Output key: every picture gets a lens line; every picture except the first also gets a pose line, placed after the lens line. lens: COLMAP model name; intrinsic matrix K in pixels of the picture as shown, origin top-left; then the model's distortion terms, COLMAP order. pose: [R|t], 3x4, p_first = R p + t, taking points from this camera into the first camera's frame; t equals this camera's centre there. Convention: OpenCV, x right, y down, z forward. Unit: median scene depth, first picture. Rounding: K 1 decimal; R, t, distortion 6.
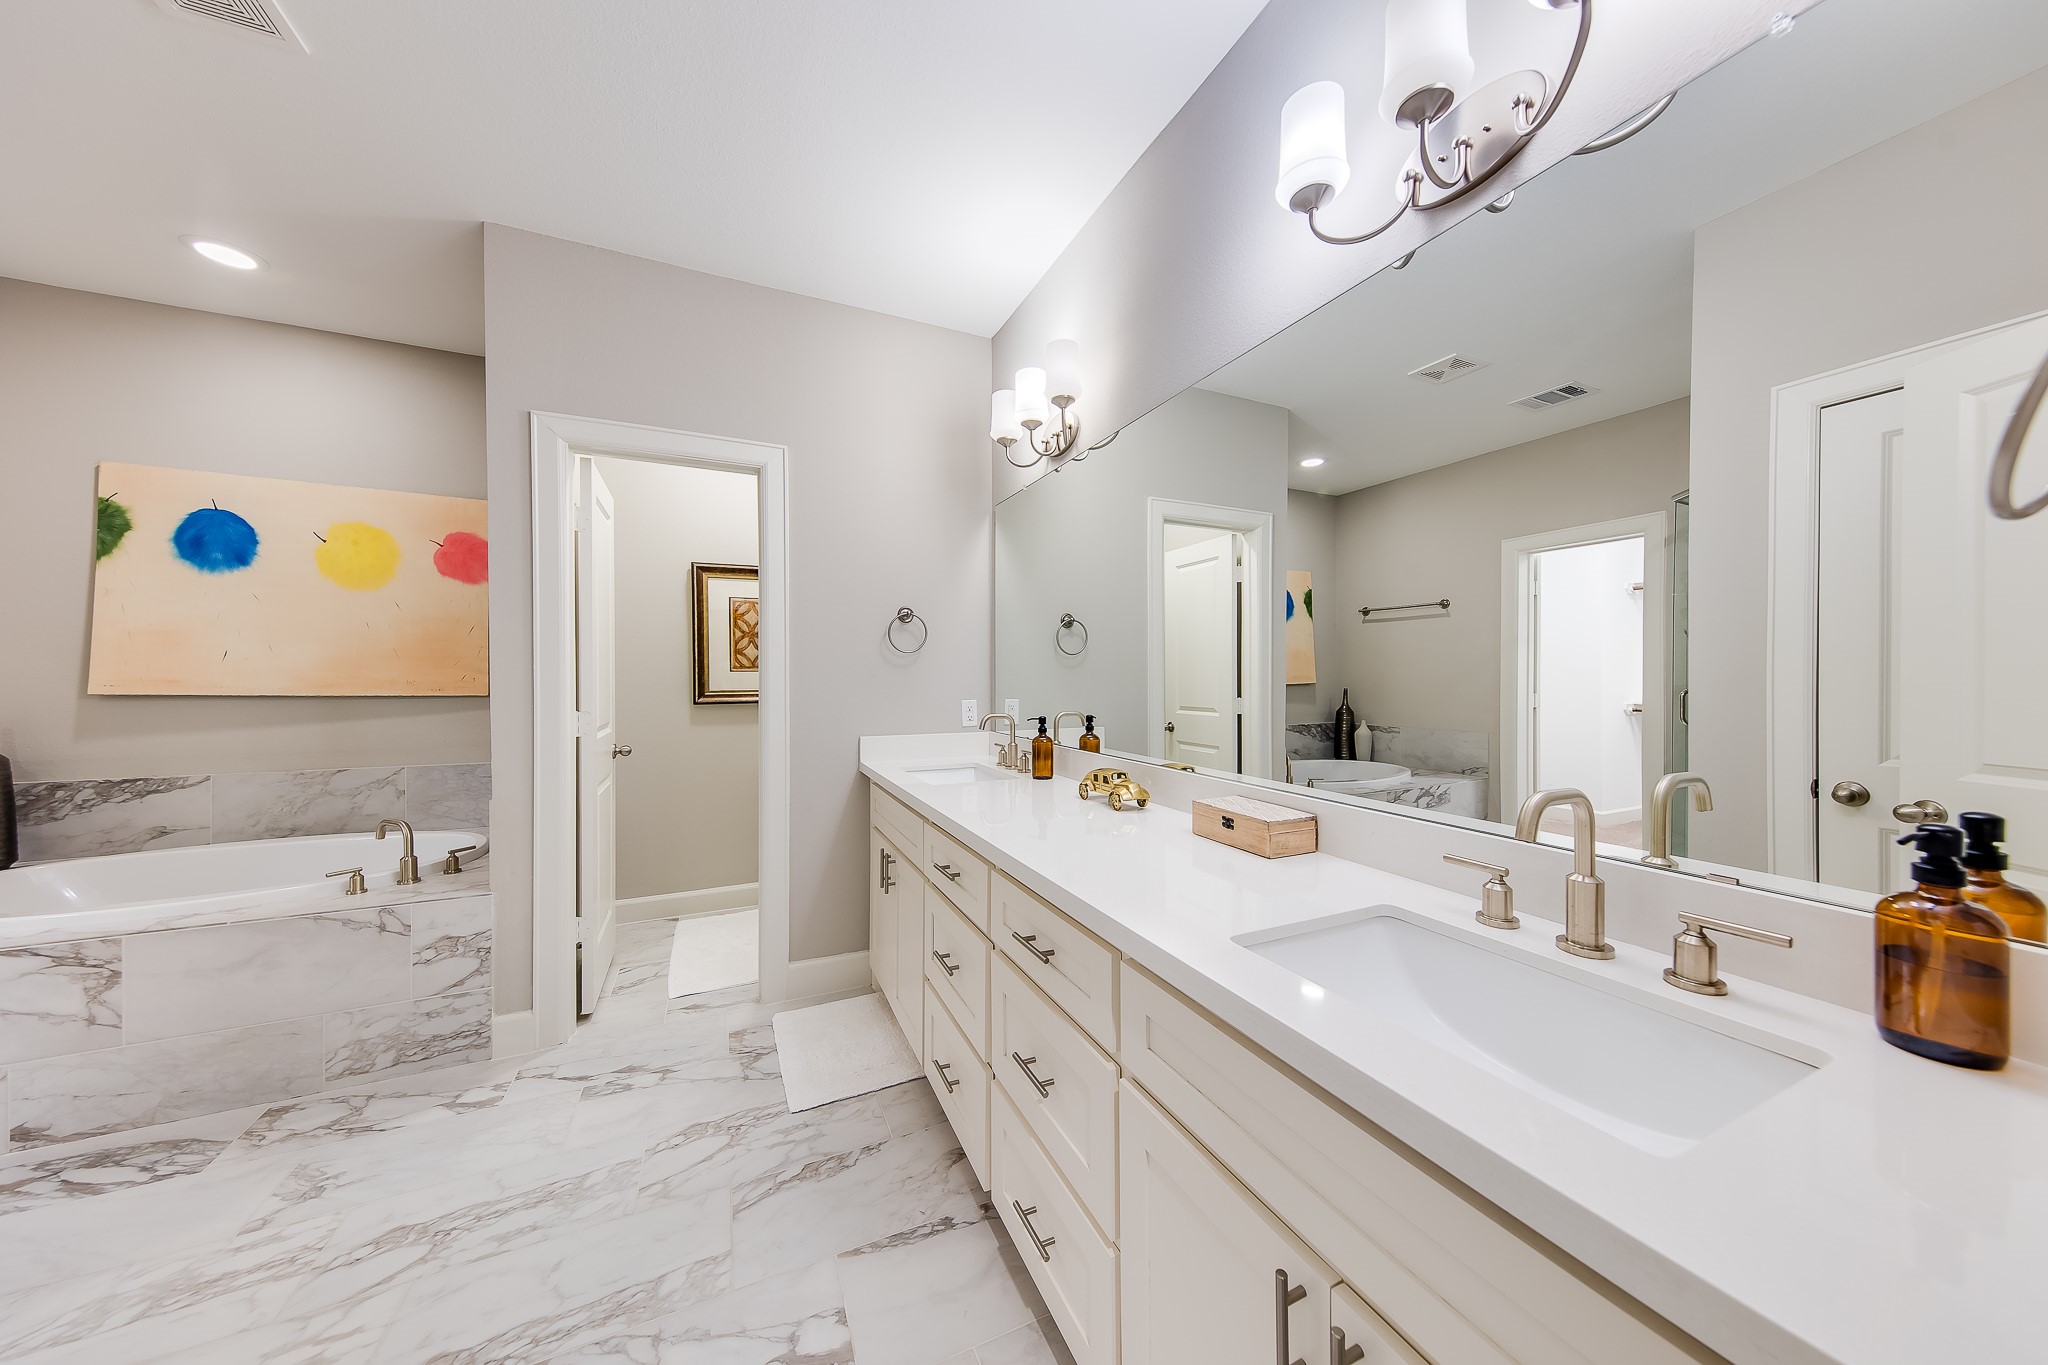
lens RADIAL K [[661.3, 0, 1025.5], [0, 661.3, 678.4], [0, 0, 1]] dist [0.006642, -0.000733]
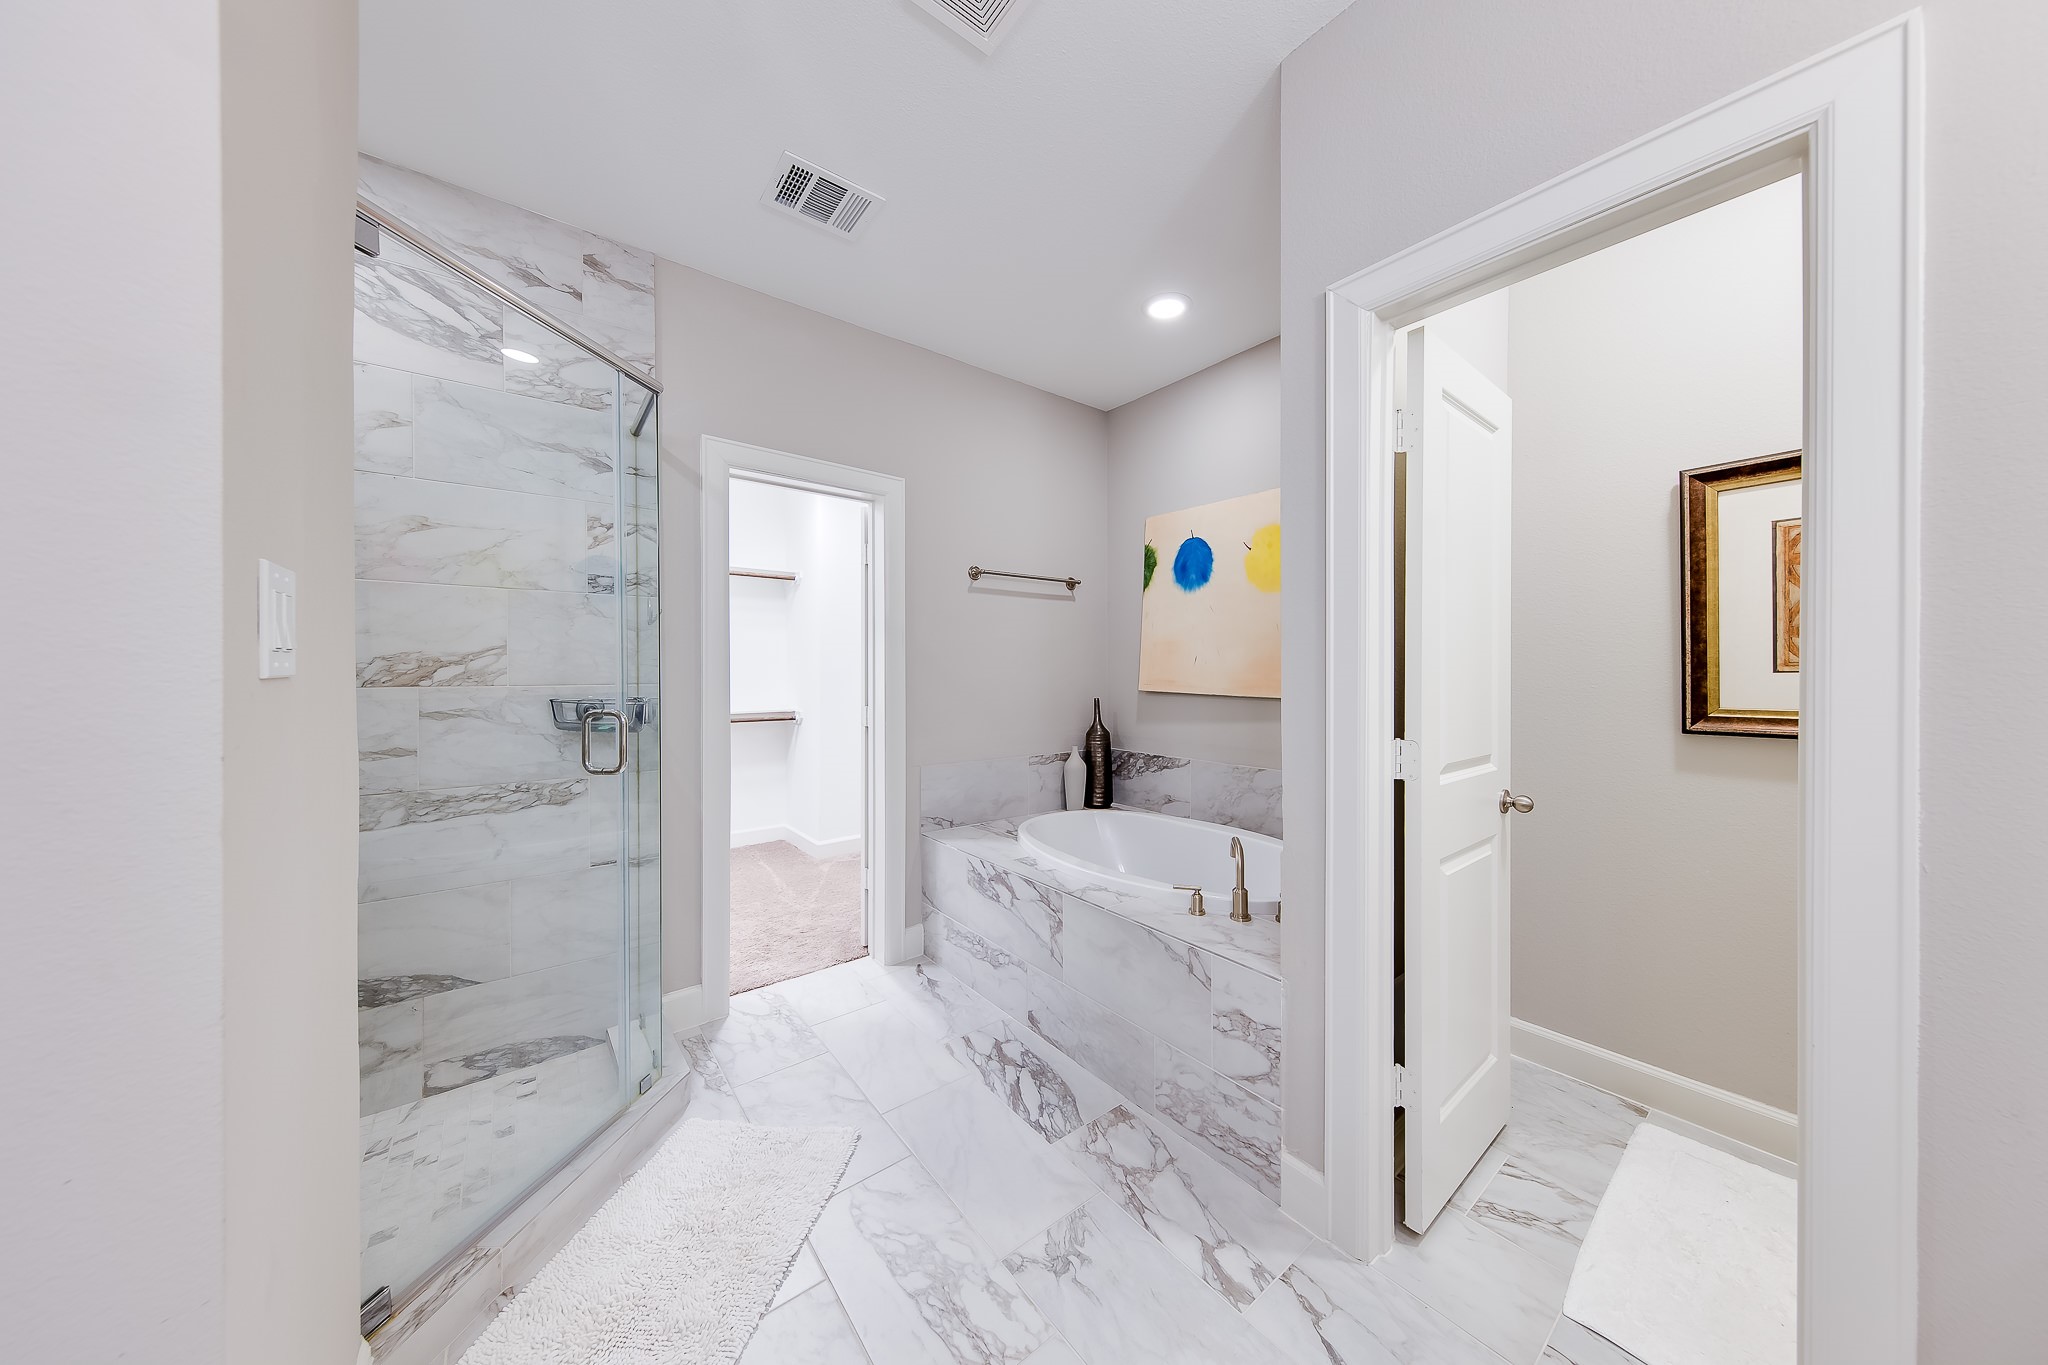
lens RADIAL K [[661.3, 0, 1050.3], [0, 661.3, 673.6], [0, 0, 1]] dist [0.006642, -0.000733]
pose [[0.250650, 0.001816, -0.968076, -0.152859], [-0.005118, 0.999987, 0.000551, -0.010978], [0.968064, 0.004816, 0.250656, 0.536367]]
